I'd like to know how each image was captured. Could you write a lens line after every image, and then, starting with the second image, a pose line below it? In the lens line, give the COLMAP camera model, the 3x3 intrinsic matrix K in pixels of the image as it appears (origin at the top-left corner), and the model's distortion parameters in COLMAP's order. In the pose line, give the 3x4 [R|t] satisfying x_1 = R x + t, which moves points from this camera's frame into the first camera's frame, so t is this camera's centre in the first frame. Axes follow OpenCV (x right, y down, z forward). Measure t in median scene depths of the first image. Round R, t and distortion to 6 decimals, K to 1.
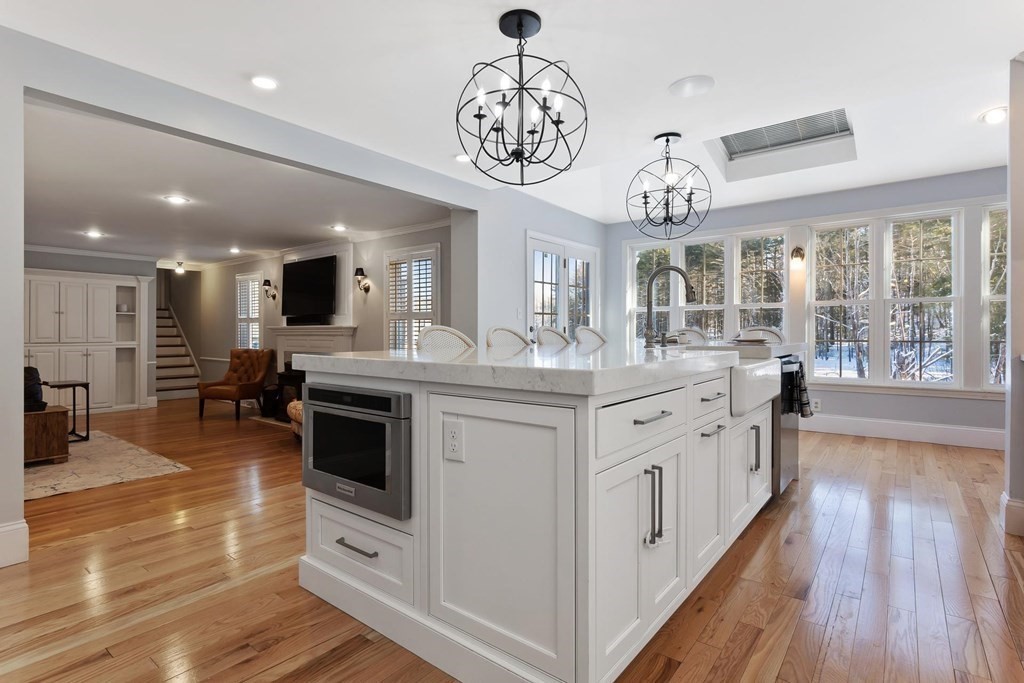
lens RADIAL K [[471.1, 0, 506.4], [0, 471.1, 335.6], [0, 0, 1]] dist [0.000285, -0.004517]
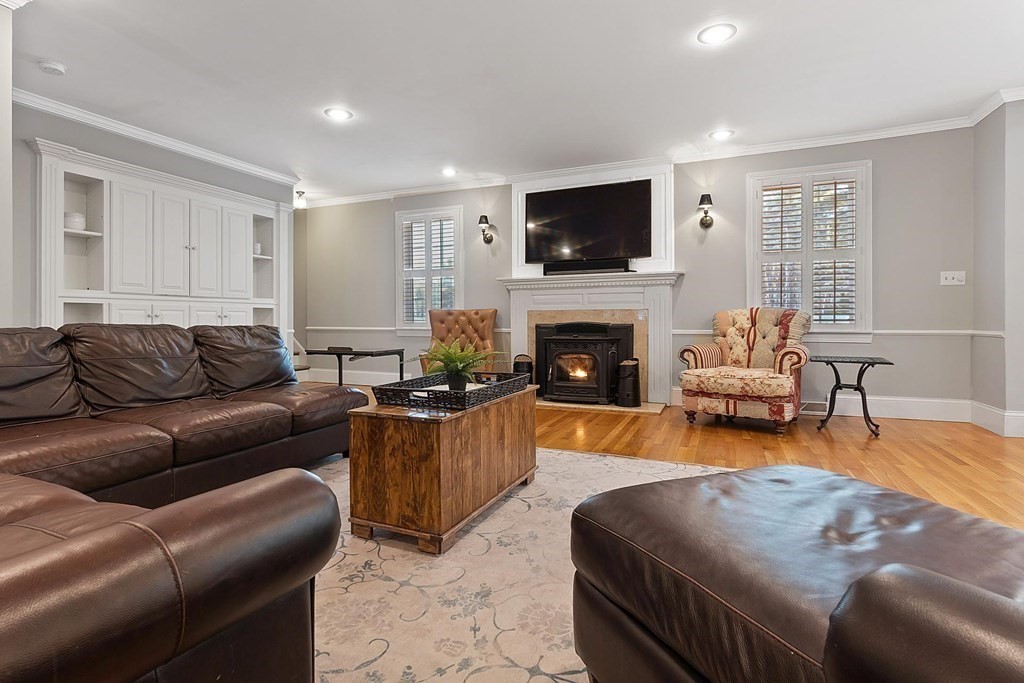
lens RADIAL K [[471.1, 0, 529.6], [0, 471.1, 325.3], [0, 0, 1]] dist [0.000285, -0.004517]
pose [[0.972553, -0.005714, 0.232611, -0.610829], [0.002939, 0.999920, 0.012274, 0.044943], [-0.232662, -0.011254, 0.972493, 0.262659]]
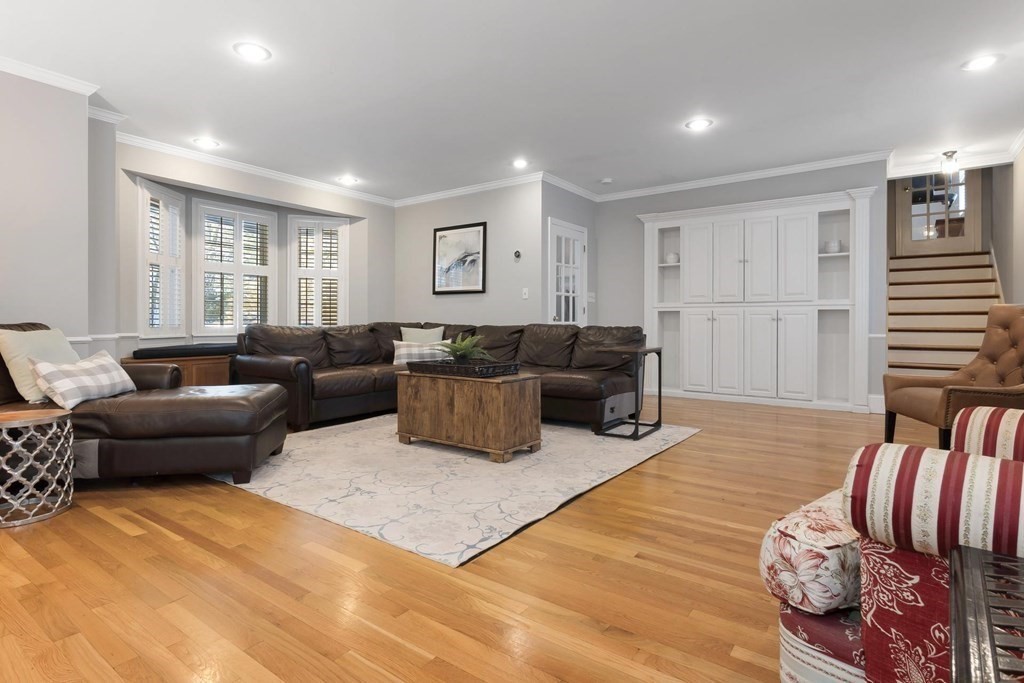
lens RADIAL K [[532.4, 0, 503.3], [0, 532.4, 320.1], [0, 0, 1]] dist [-0.000615, 0.004182]
pose [[0.022746, -0.005167, -0.999728, -0.120403], [-0.000888, 0.999986, -0.005189, 0.044833], [0.999741, 0.001006, 0.022741, 0.563651]]
